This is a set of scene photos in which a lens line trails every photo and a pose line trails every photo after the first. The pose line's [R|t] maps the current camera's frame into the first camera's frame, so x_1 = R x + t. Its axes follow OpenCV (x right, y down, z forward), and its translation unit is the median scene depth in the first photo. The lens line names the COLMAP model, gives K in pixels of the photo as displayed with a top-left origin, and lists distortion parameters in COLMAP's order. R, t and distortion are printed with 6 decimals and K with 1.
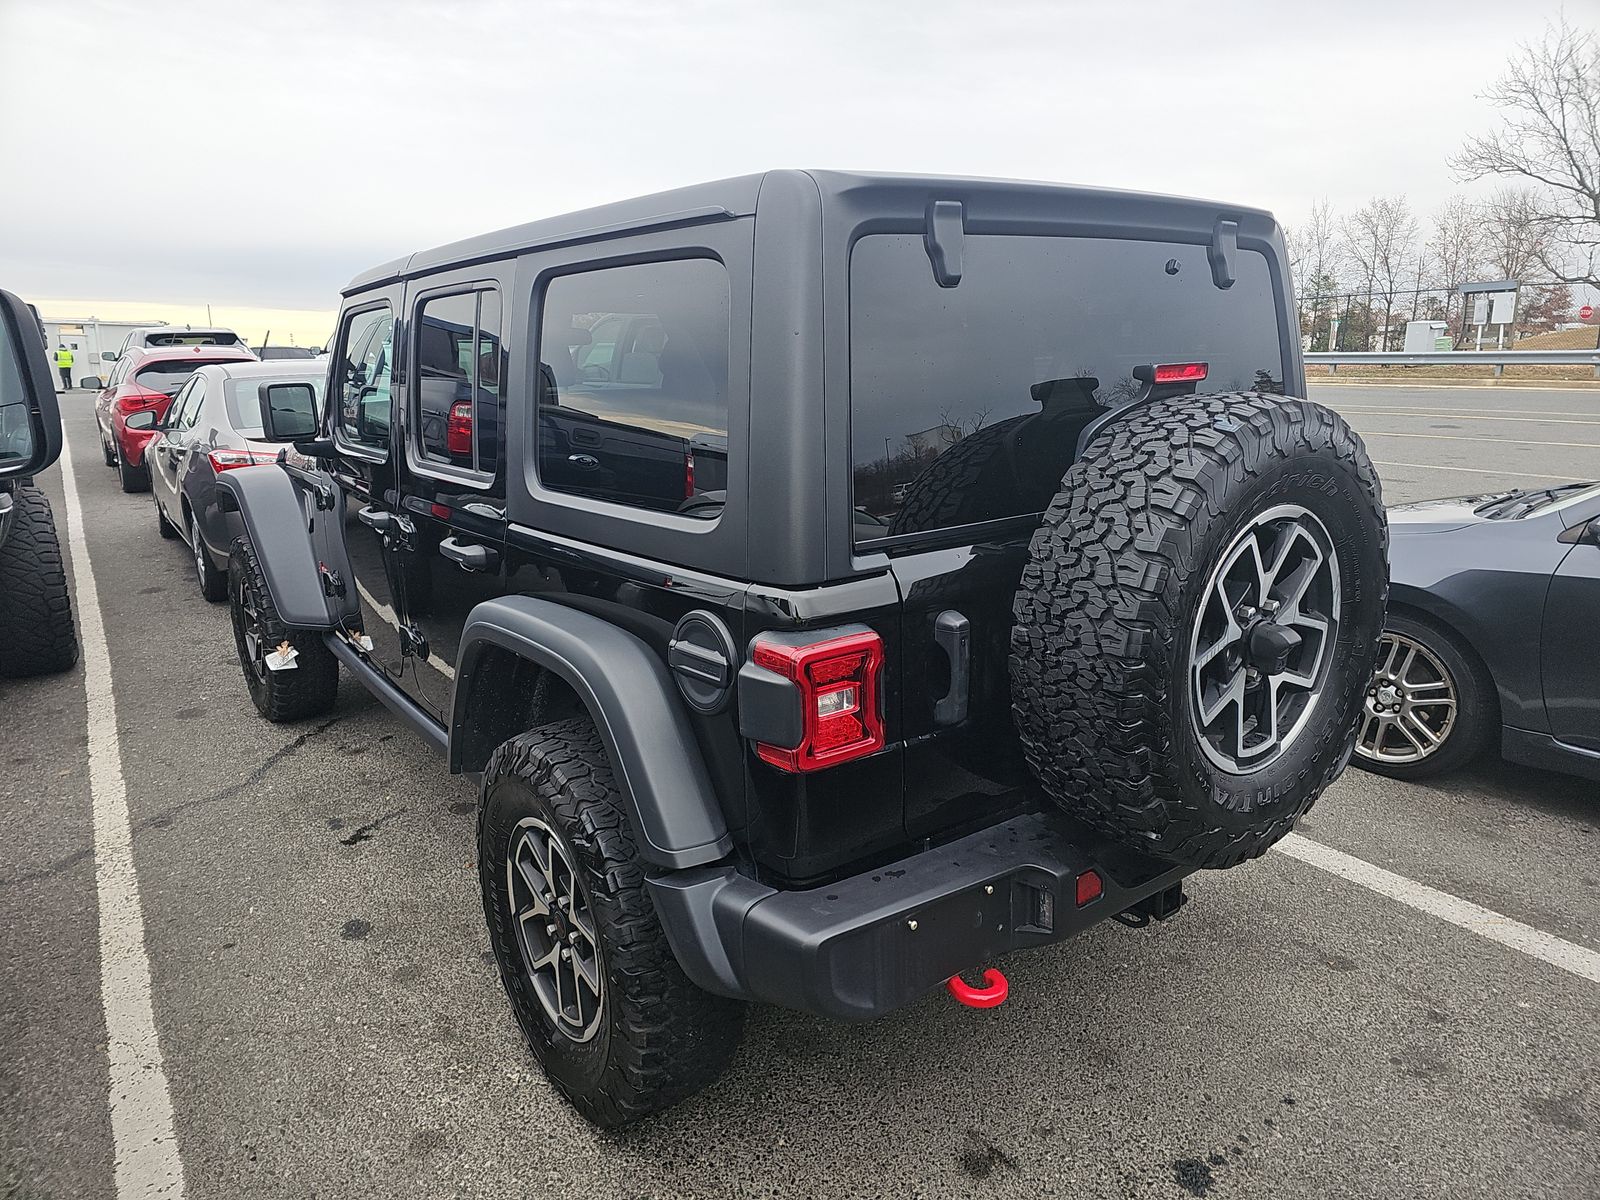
lens RADIAL K [[1078.4, 0, 794.1], [0, 1078.4, 606.9], [0, 0, 1]] dist [0.088573, -0.093259]
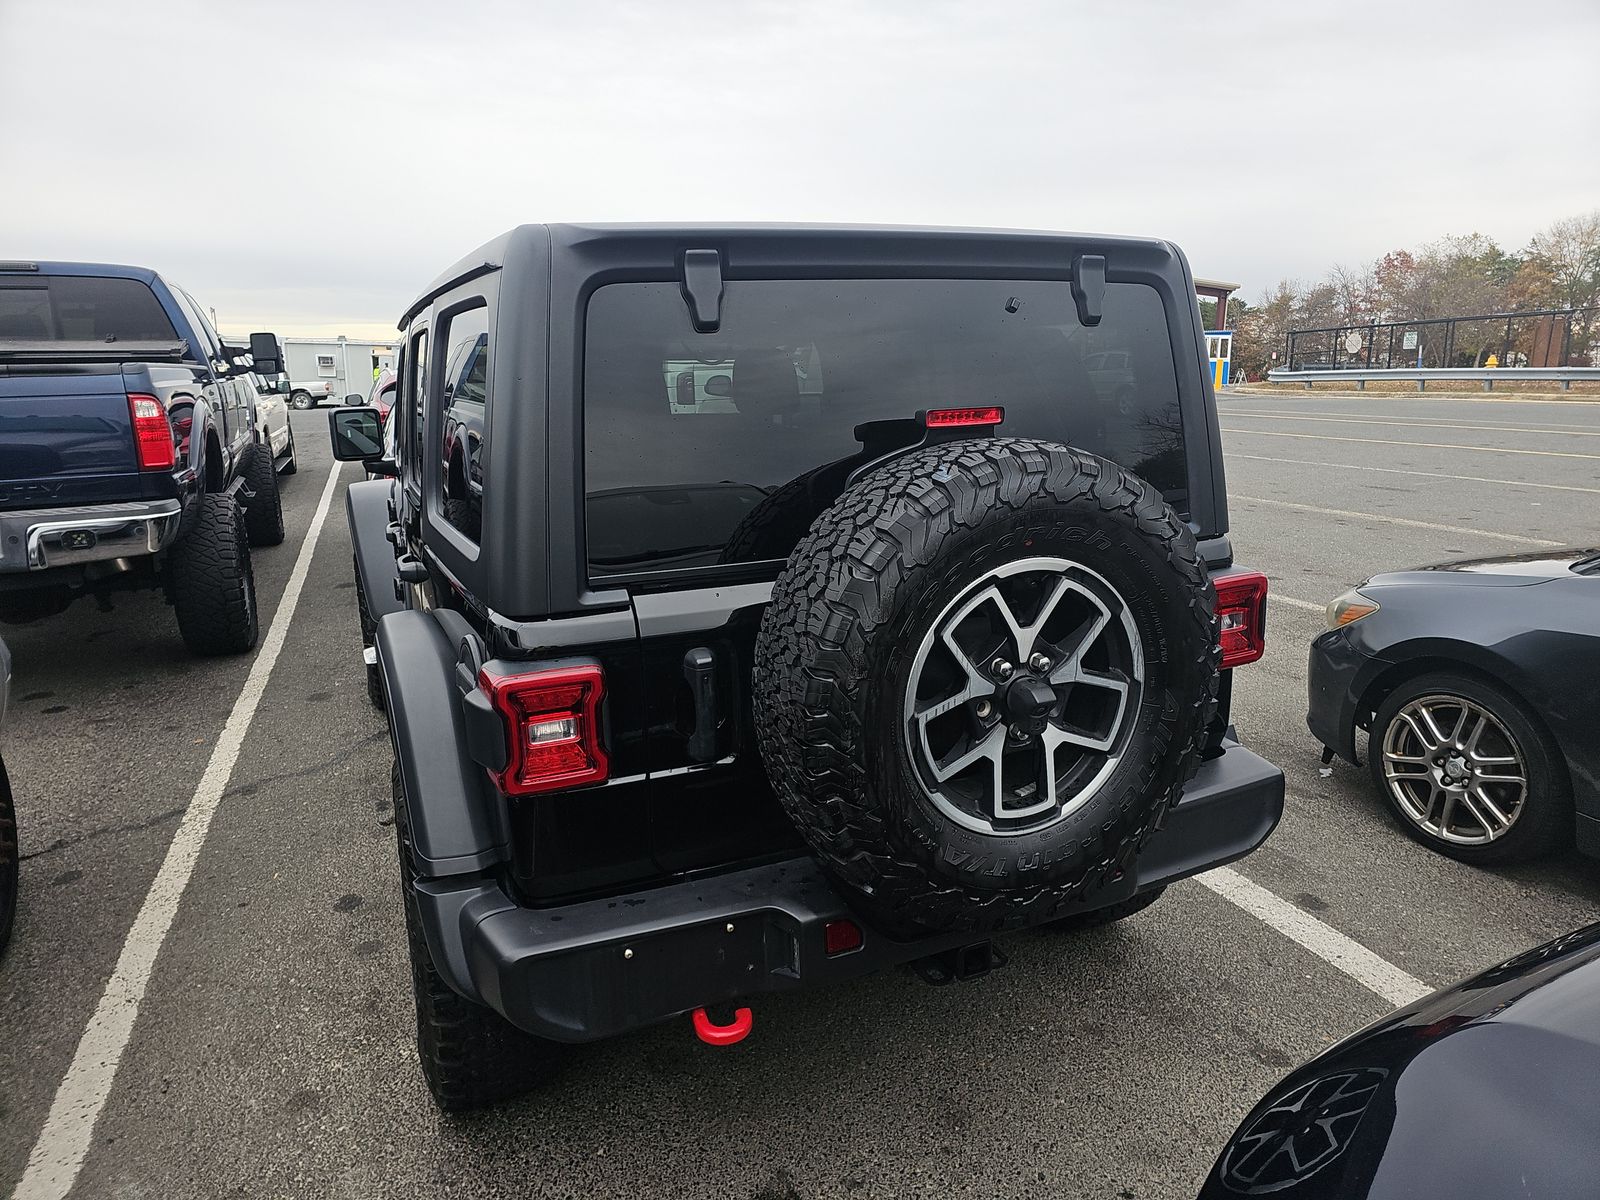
lens RADIAL K [[1078.4, 0, 794.1], [0, 1078.4, 606.9], [0, 0, 1]] dist [0.088573, -0.093259]
pose [[0.972700, 0.047694, -0.227112, 0.436513], [-0.050434, 0.998708, -0.006272, -0.032041], [0.226520, 0.017555, 0.973848, 0.028230]]
